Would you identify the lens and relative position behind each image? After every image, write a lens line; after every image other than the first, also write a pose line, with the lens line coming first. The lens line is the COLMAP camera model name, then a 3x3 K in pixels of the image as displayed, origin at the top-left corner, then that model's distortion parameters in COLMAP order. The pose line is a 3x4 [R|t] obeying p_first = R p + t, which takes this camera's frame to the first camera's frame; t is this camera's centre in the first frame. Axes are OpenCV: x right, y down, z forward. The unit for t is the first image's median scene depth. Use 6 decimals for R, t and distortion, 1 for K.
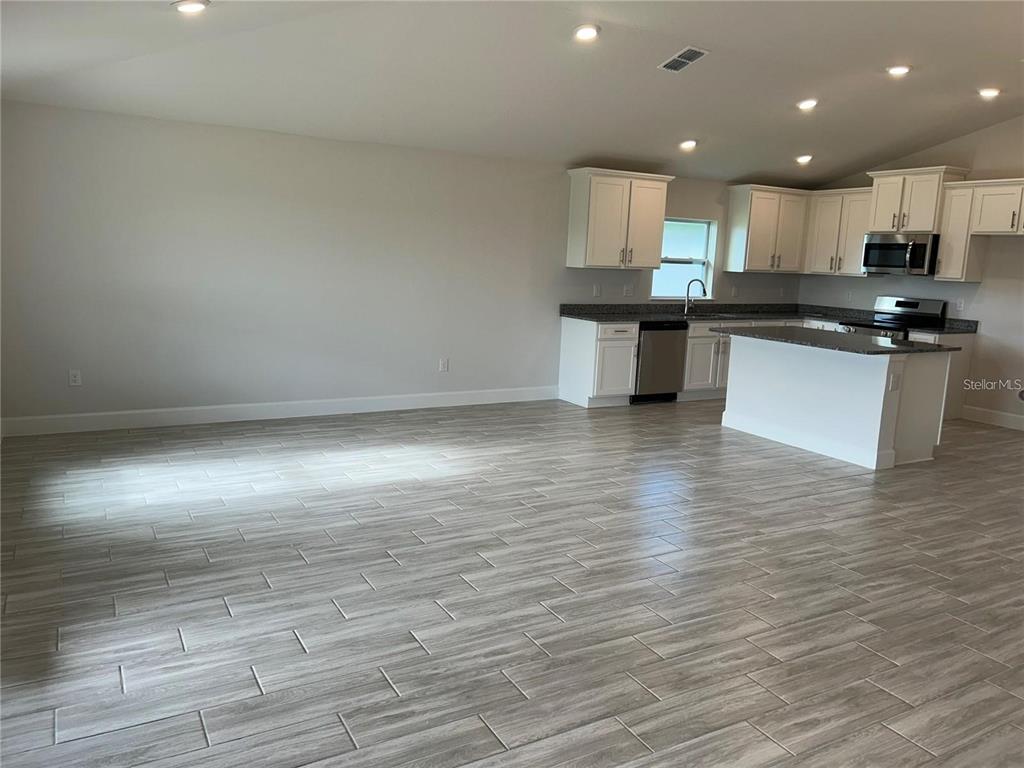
lens RADIAL K [[772.8, 0, 515.3], [0, 772.8, 379.8], [0, 0, 1]] dist [0.032568, -0.010313]
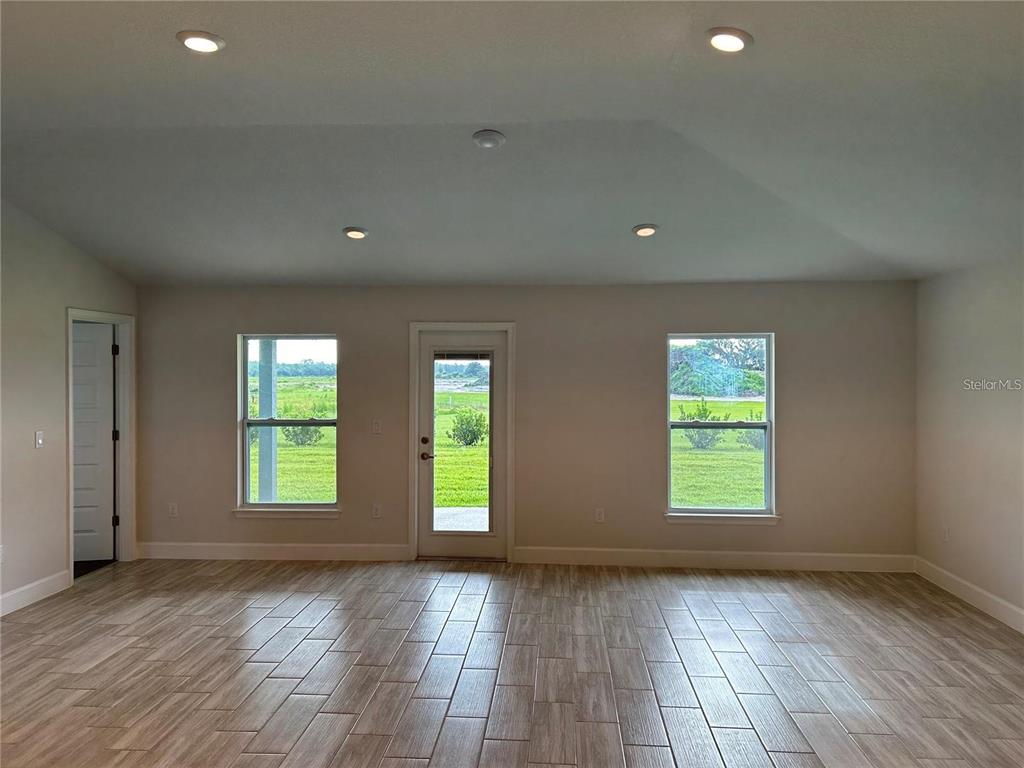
lens RADIAL K [[772.8, 0, 512.4], [0, 772.8, 384.7], [0, 0, 1]] dist [0.032568, -0.010313]
pose [[-0.548934, -0.024495, -0.835507, 0.647069], [-0.155816, 0.985048, 0.073494, -0.196799], [0.821214, 0.170528, -0.544543, 1.181926]]
